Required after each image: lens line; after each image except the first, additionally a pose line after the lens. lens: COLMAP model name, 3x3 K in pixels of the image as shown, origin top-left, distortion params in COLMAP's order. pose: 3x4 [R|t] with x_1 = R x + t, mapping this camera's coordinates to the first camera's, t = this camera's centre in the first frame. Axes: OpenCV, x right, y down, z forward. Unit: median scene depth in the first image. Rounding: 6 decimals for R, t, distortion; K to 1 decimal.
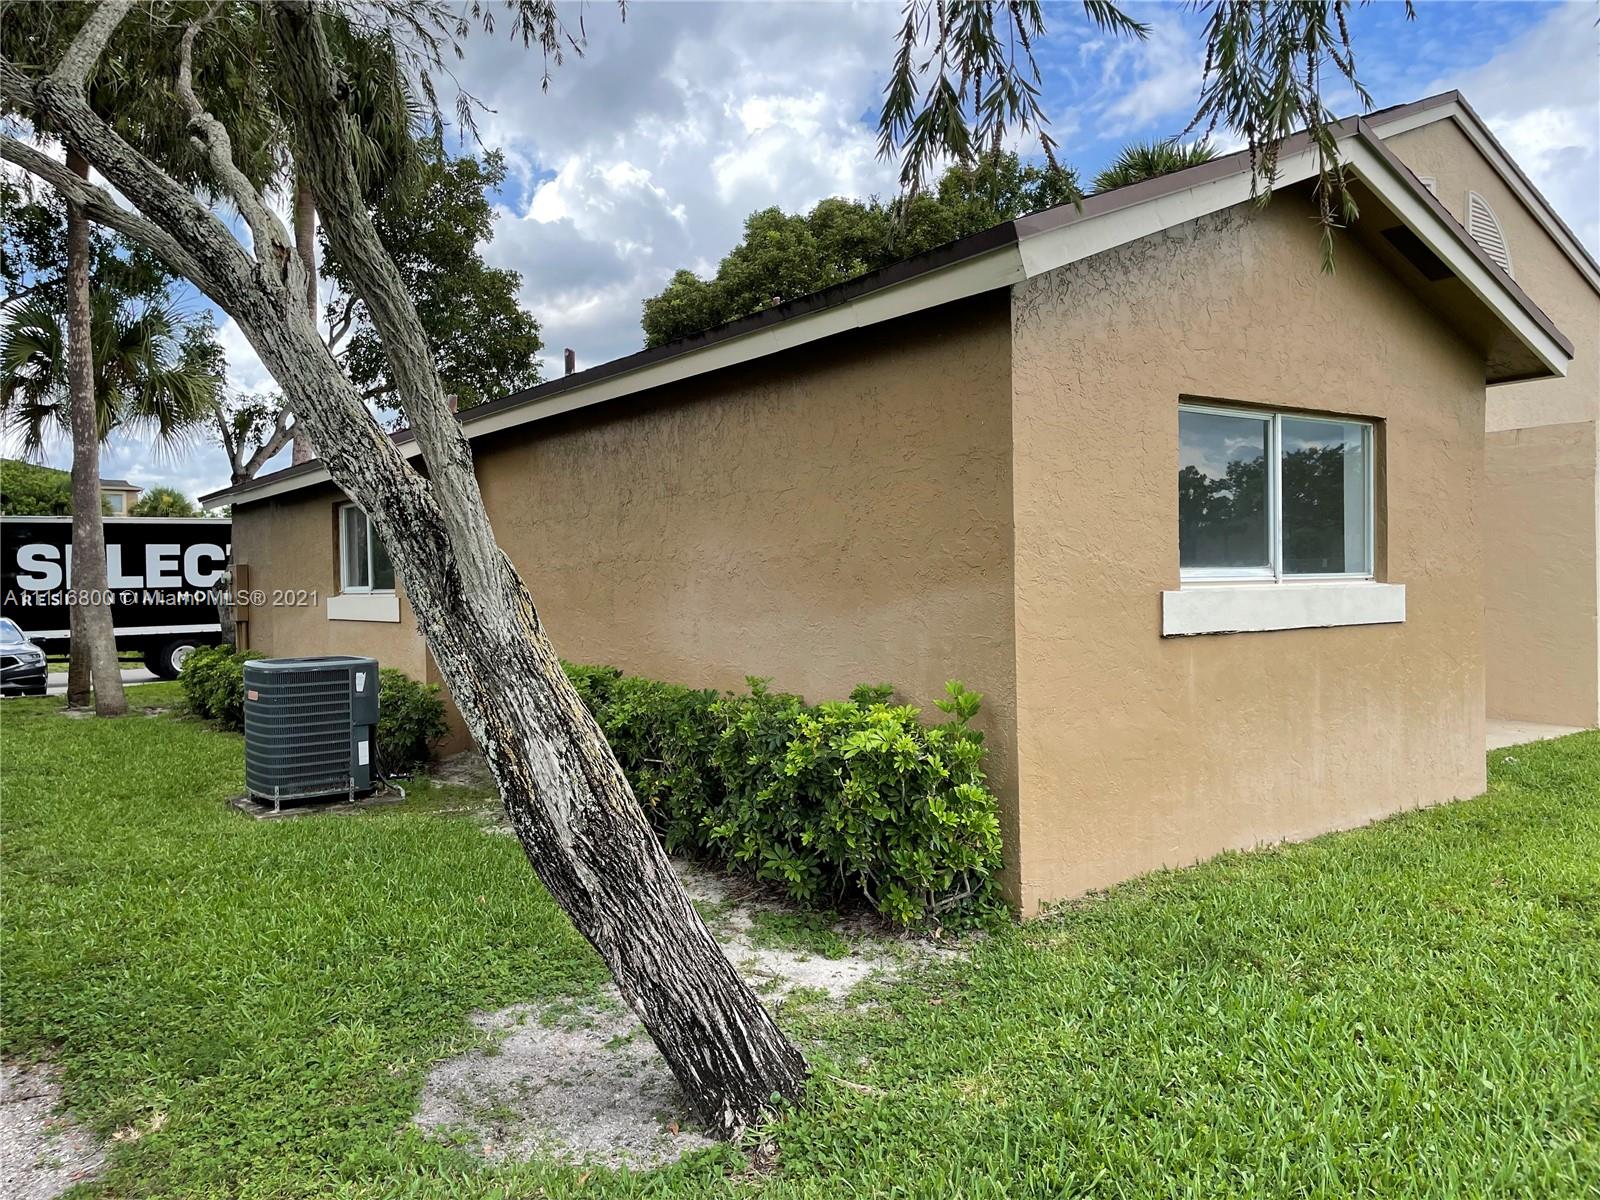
lens RADIAL K [[1207.7, 0, 807.5], [0, 1207.7, 585.9], [0, 0, 1]] dist [0.097830, -0.130632]
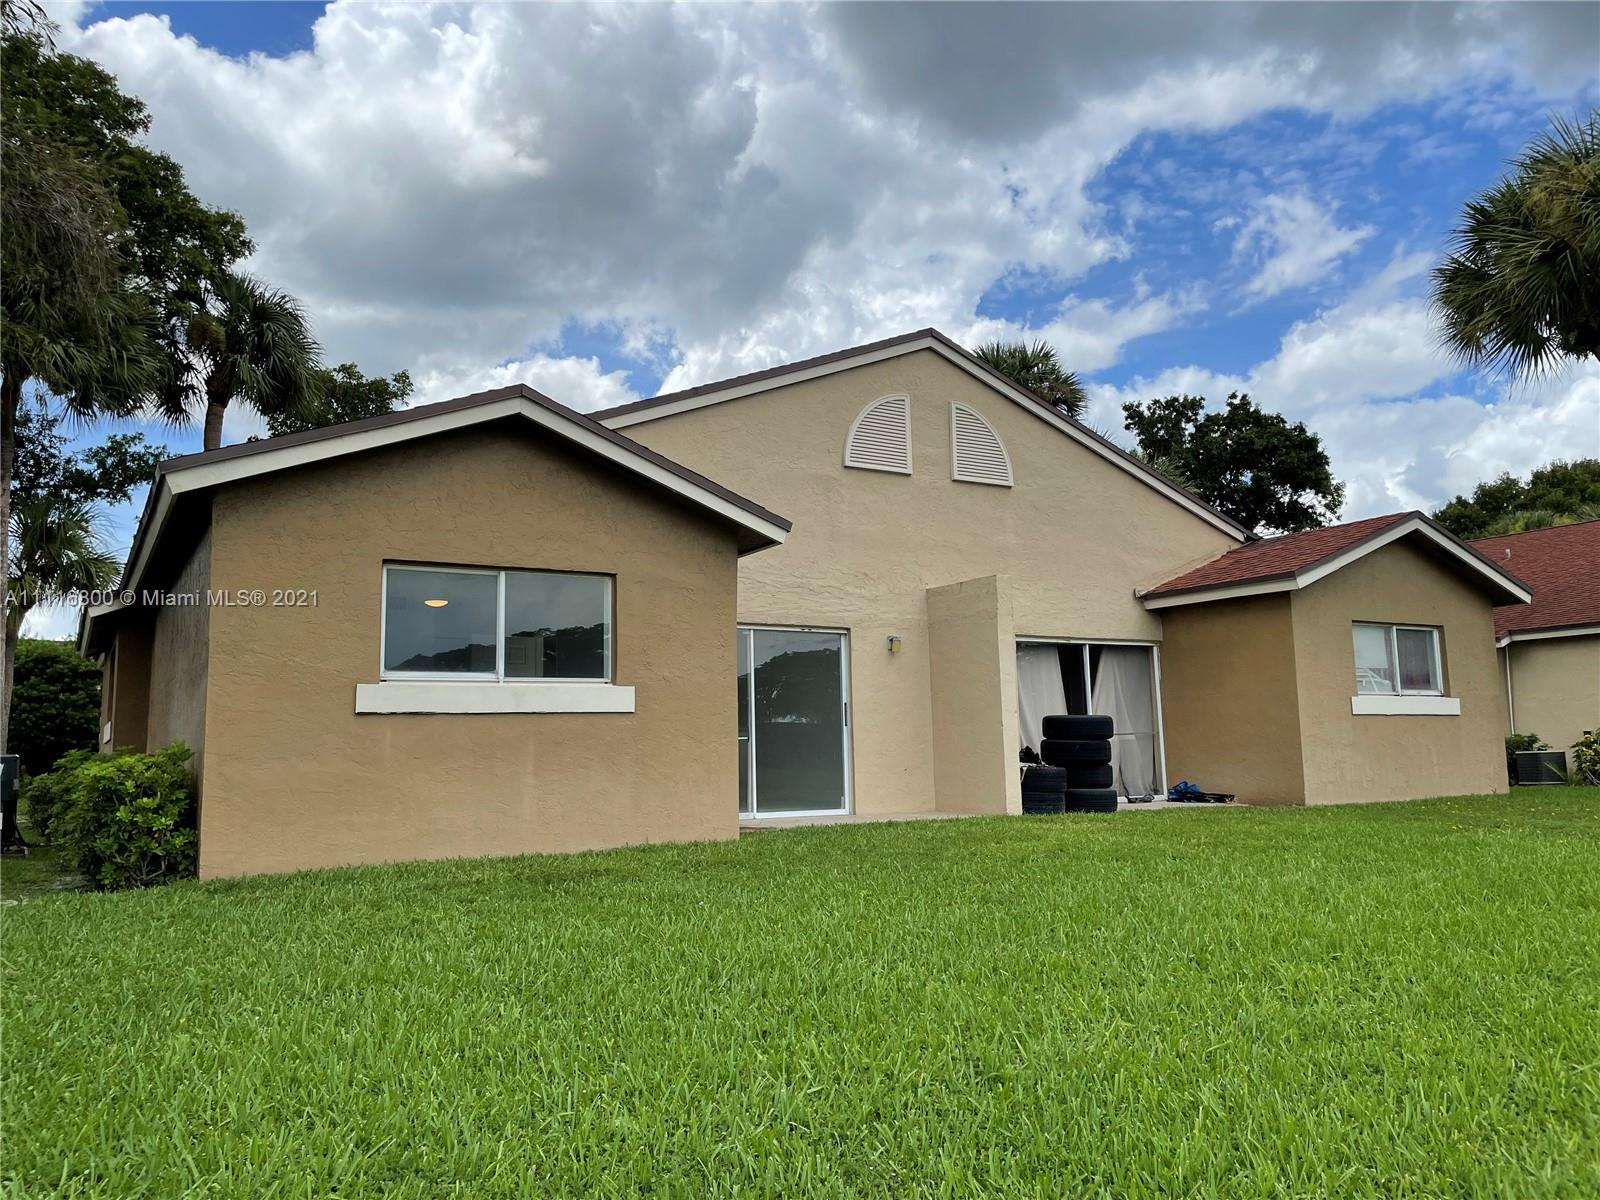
lens RADIAL K [[1206.9, 0, 806.3], [0, 1206.9, 591.3], [0, 0, 1]] dist [0.100250, -0.134151]
pose [[0.996515, -0.016014, -0.081861, 0.871415], [0.004561, 0.990390, -0.138227, 0.092521], [0.083288, 0.137372, 0.987012, -0.445084]]
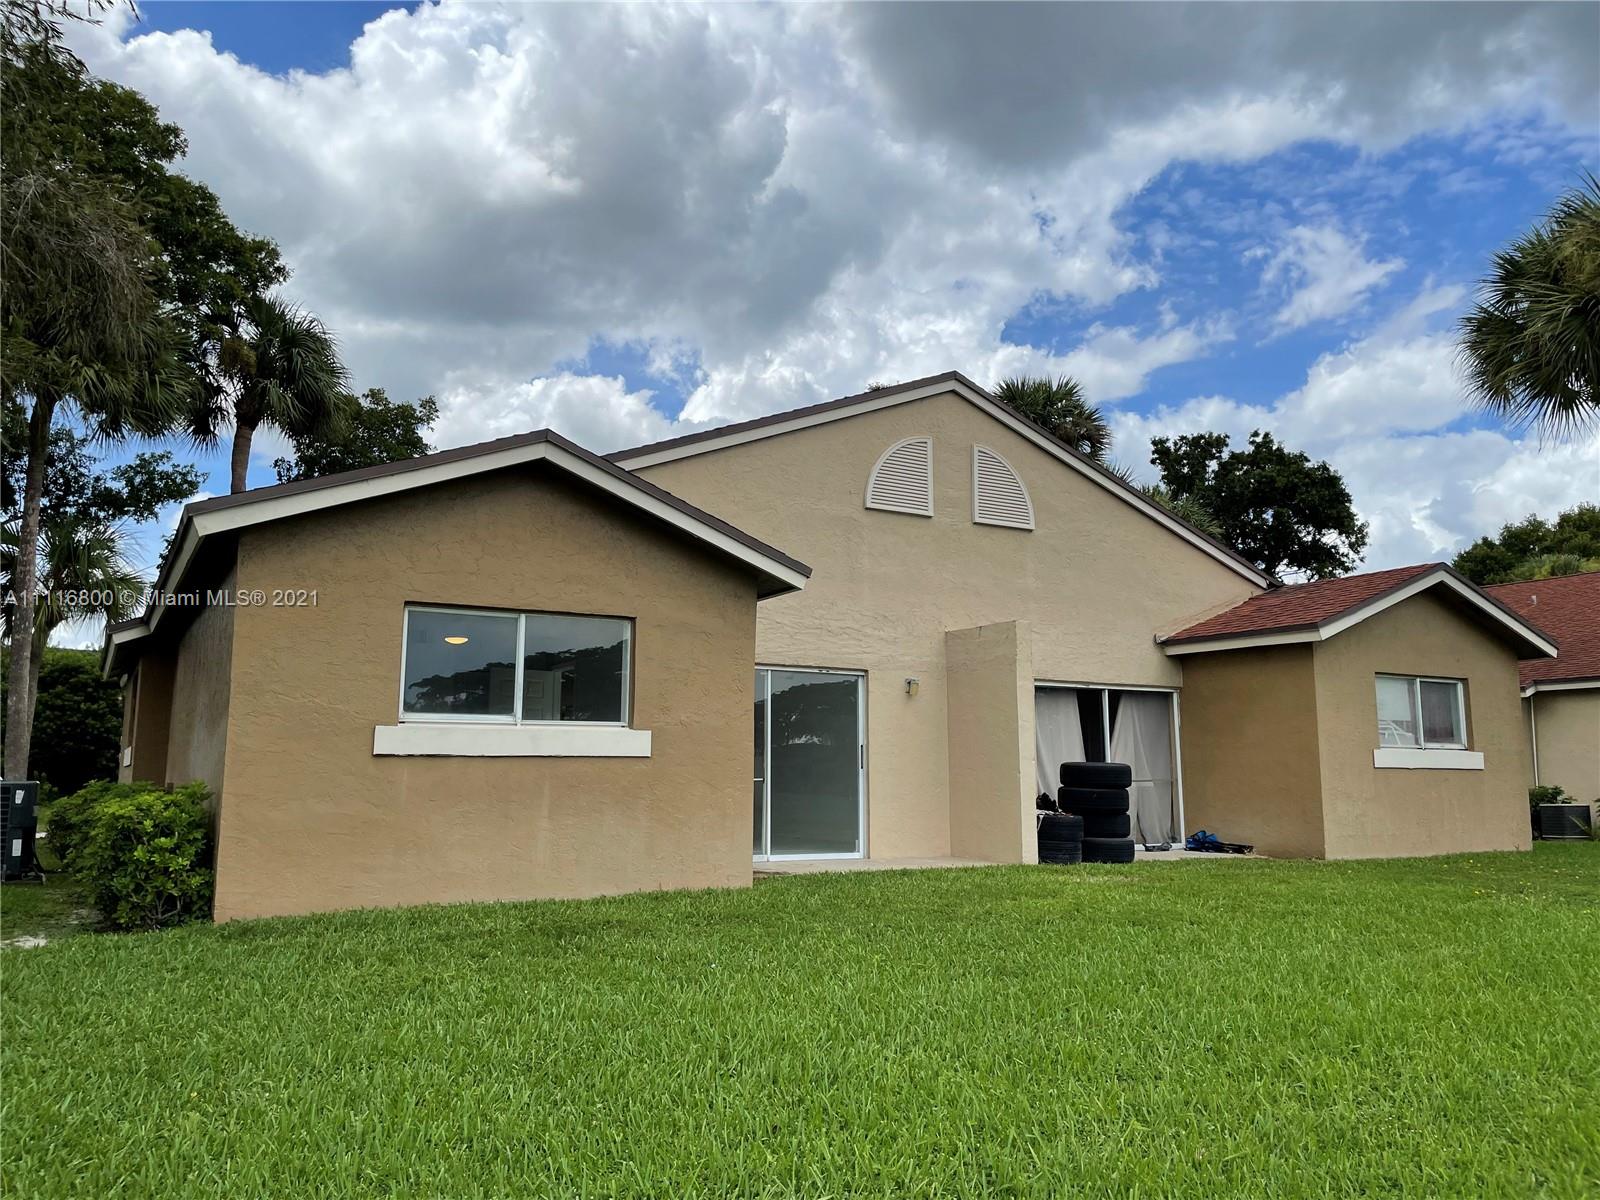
lens RADIAL K [[1207.7, 0, 807.5], [0, 1207.7, 585.9], [0, 0, 1]] dist [0.097830, -0.130632]
pose [[0.995356, 0.005161, -0.096123, 0.869952], [-0.020141, 0.987624, -0.155540, 0.052159], [0.094131, 0.156753, 0.983142, -0.450483]]
